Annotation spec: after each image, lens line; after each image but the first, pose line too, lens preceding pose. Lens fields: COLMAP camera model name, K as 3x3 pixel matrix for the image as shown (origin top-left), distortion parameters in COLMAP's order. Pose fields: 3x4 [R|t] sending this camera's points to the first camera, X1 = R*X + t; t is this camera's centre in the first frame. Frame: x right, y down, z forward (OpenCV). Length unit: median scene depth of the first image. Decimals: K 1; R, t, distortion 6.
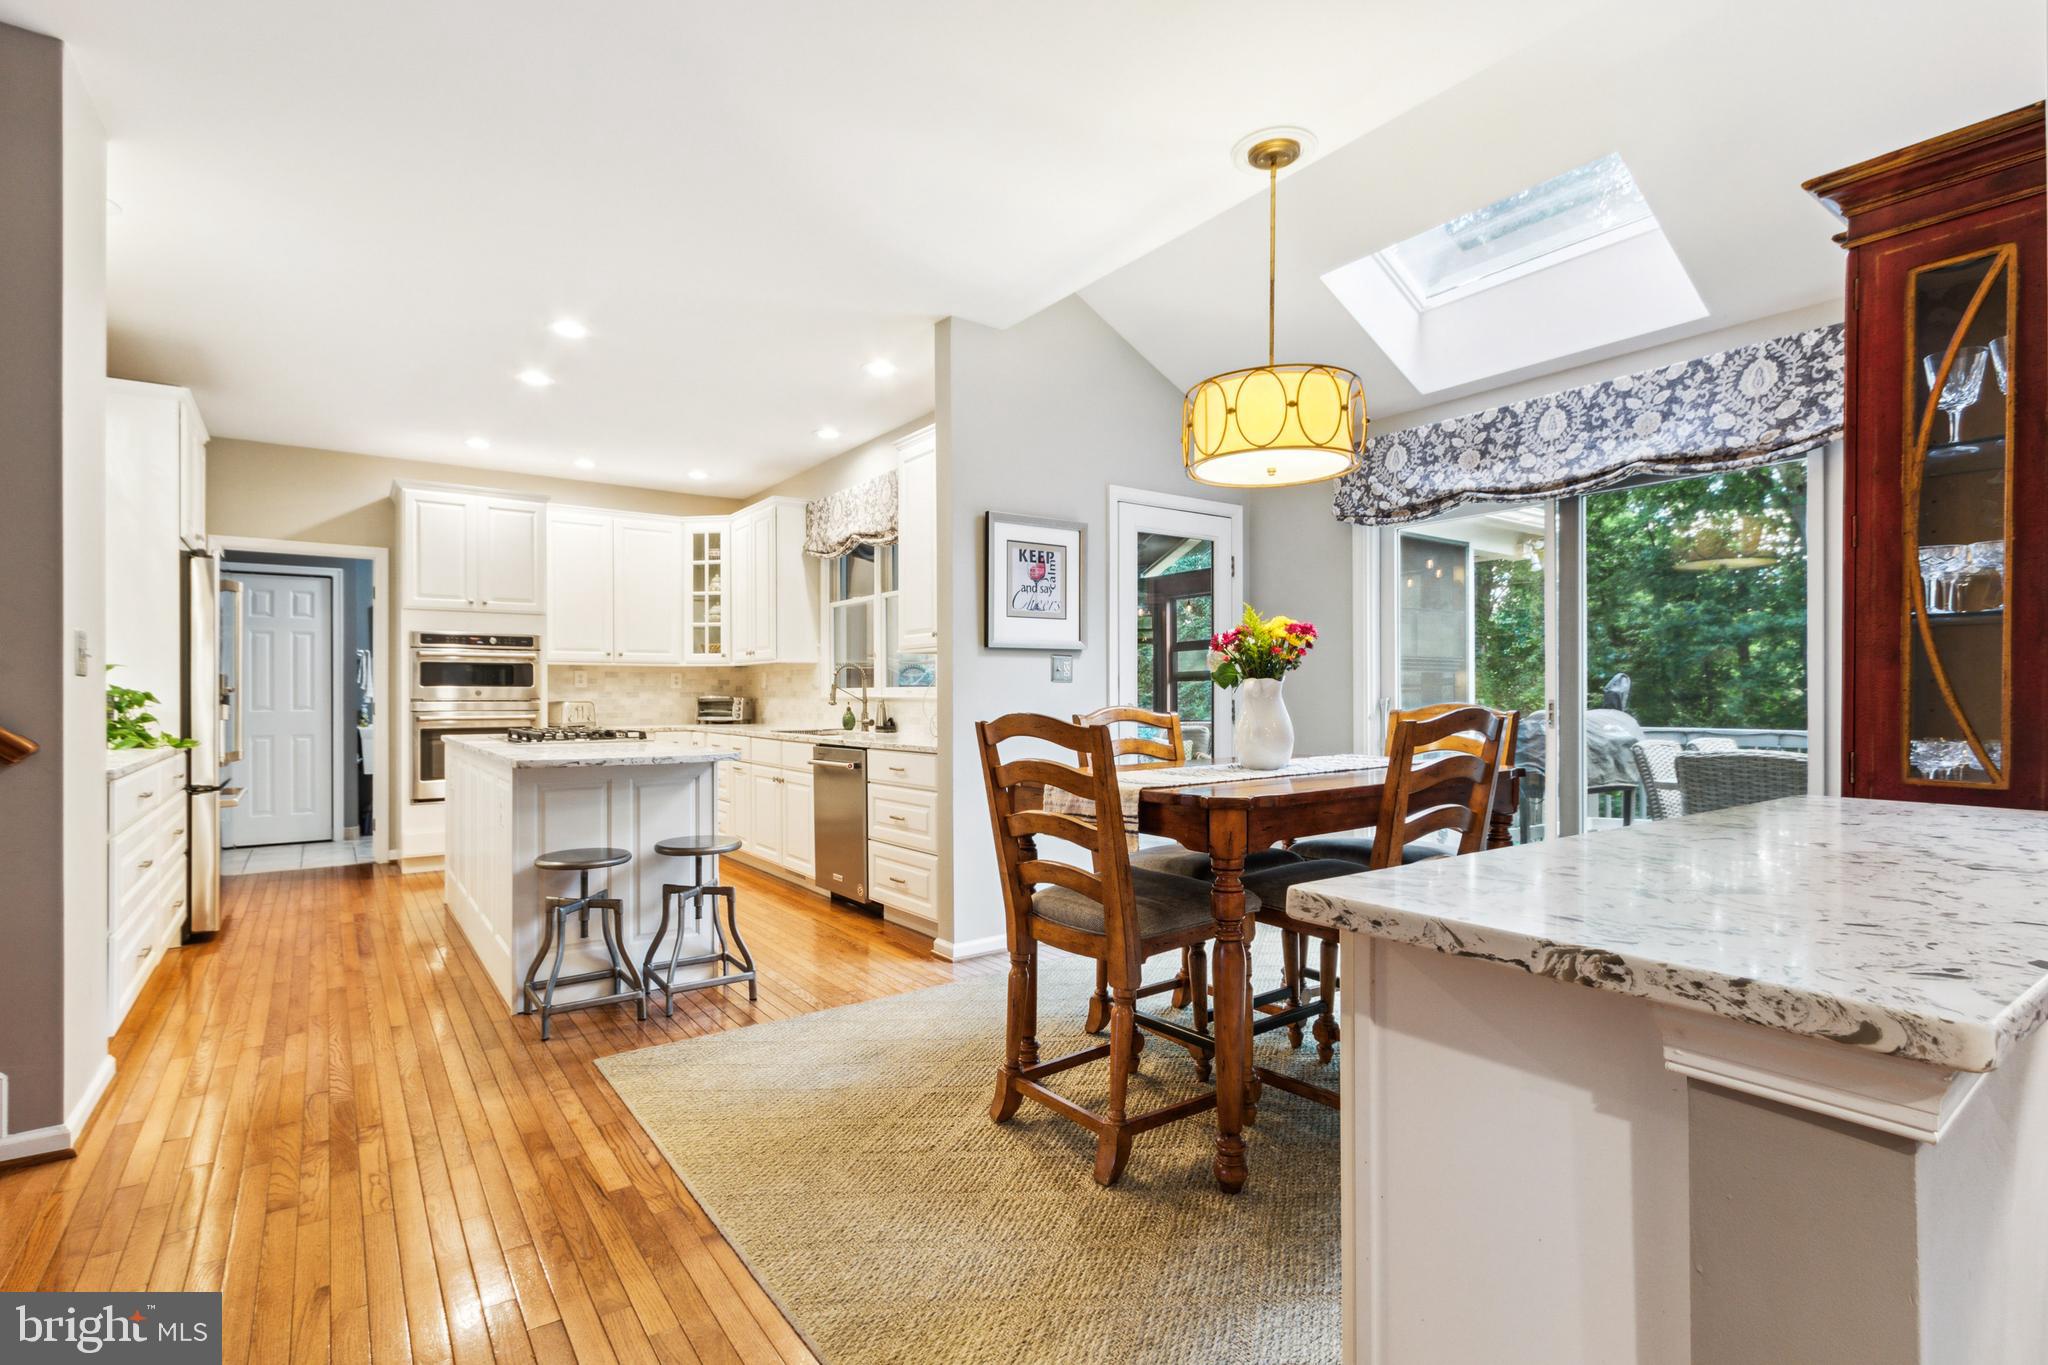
lens RADIAL K [[964.0, 0, 1010.1], [0, 964.0, 697.1], [0, 0, 1]] dist [0.002600, -0.001100]
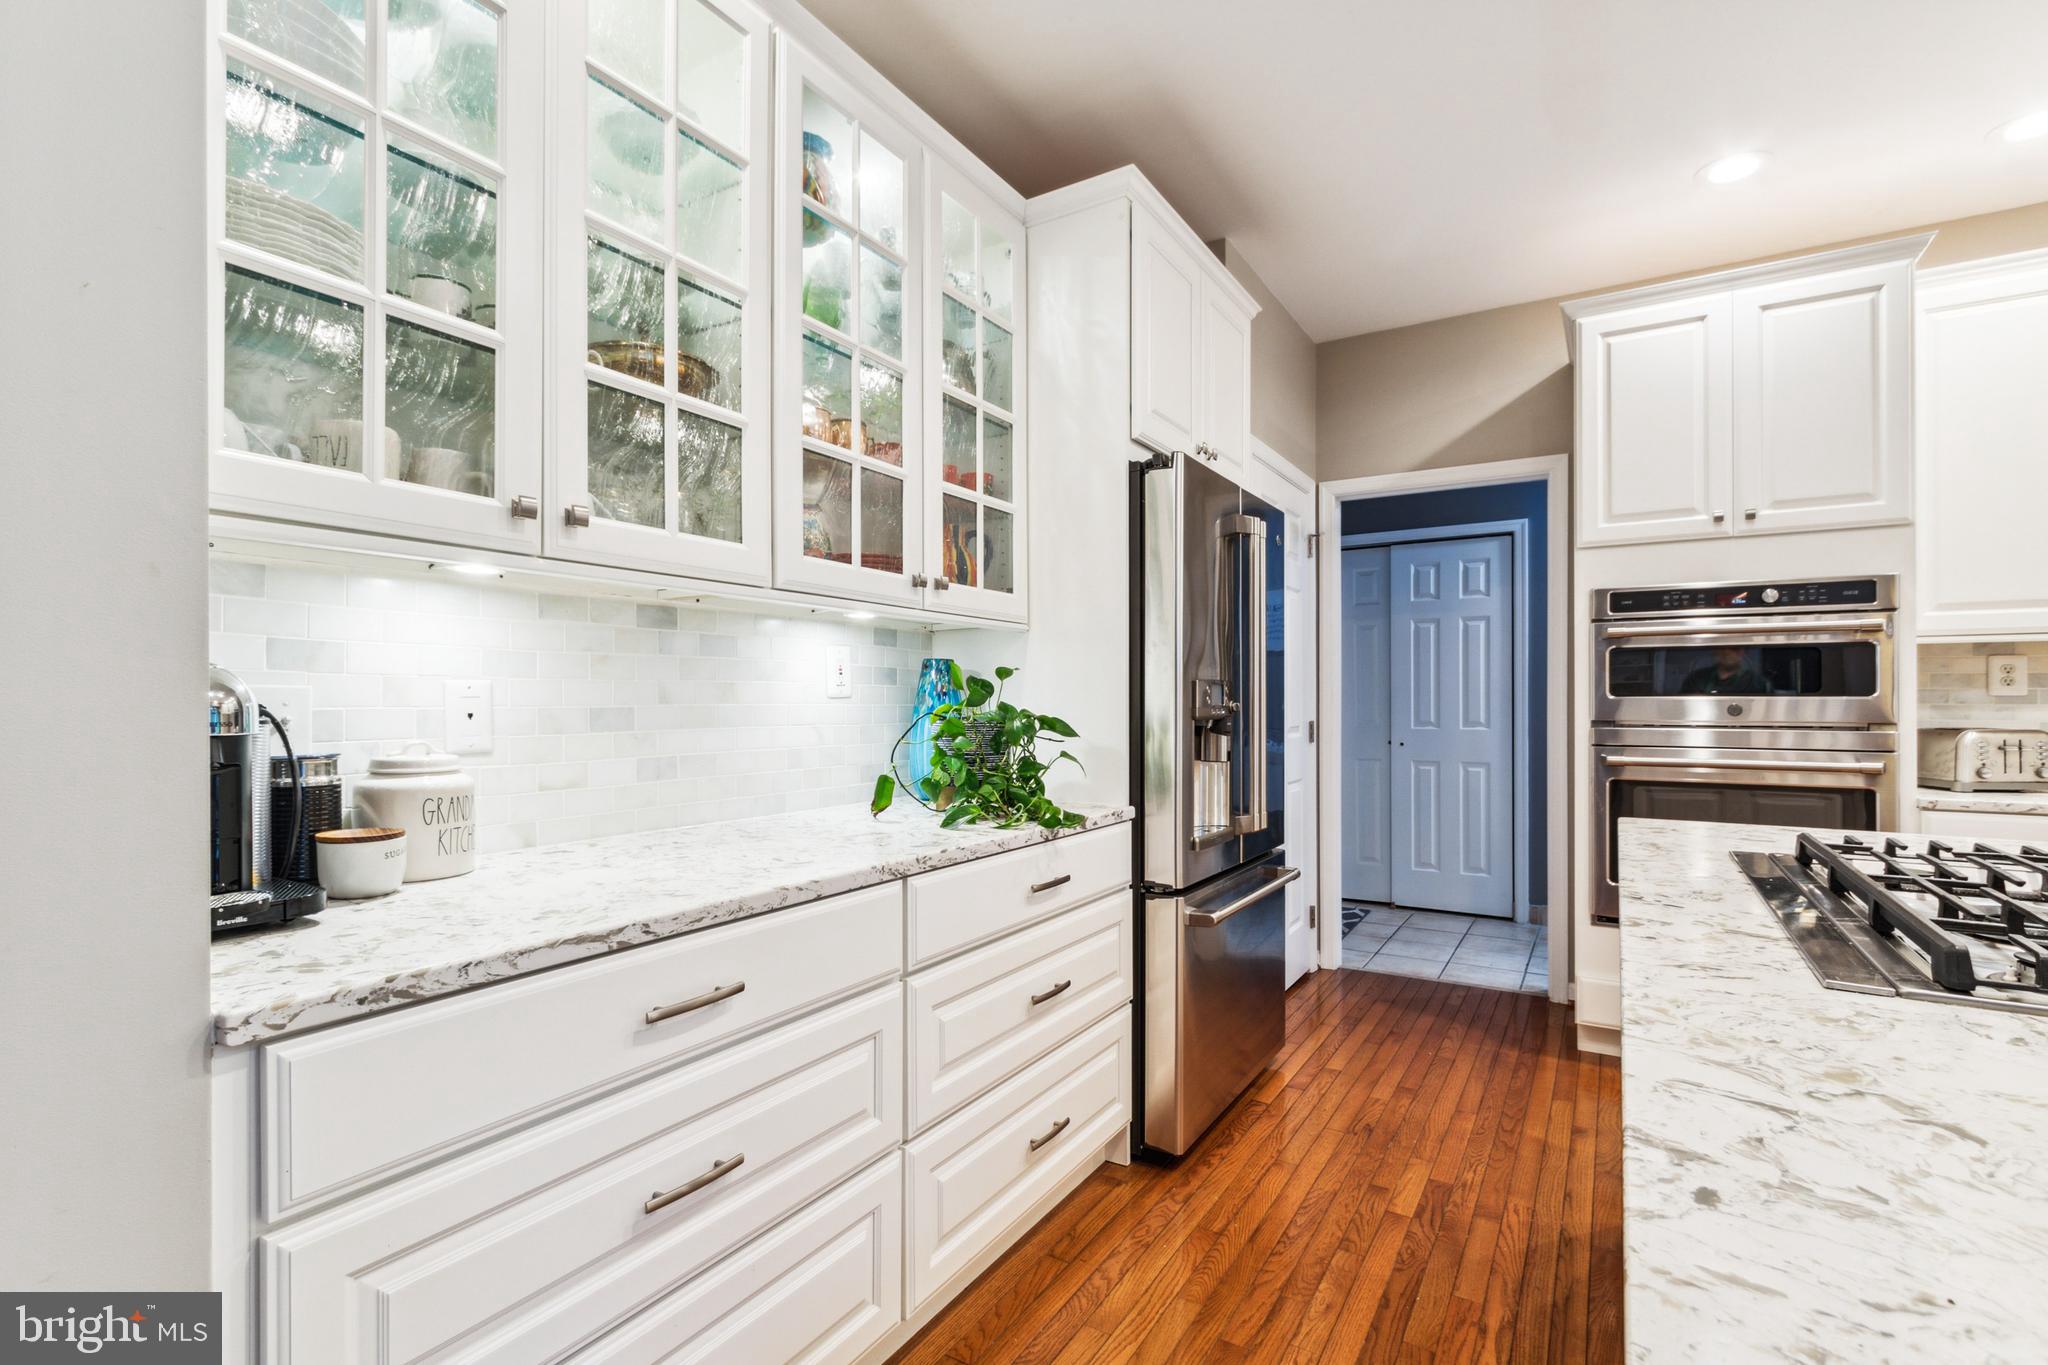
lens RADIAL K [[964.0, 0, 1004.0], [0, 964.0, 698.1], [0, 0, 1]] dist [0.002600, -0.001100]
pose [[0.378733, 0.002059, -0.925504, -0.245065], [-0.001803, 0.999997, 0.001487, -0.009991], [0.925504, 0.001105, 0.378735, 0.479840]]
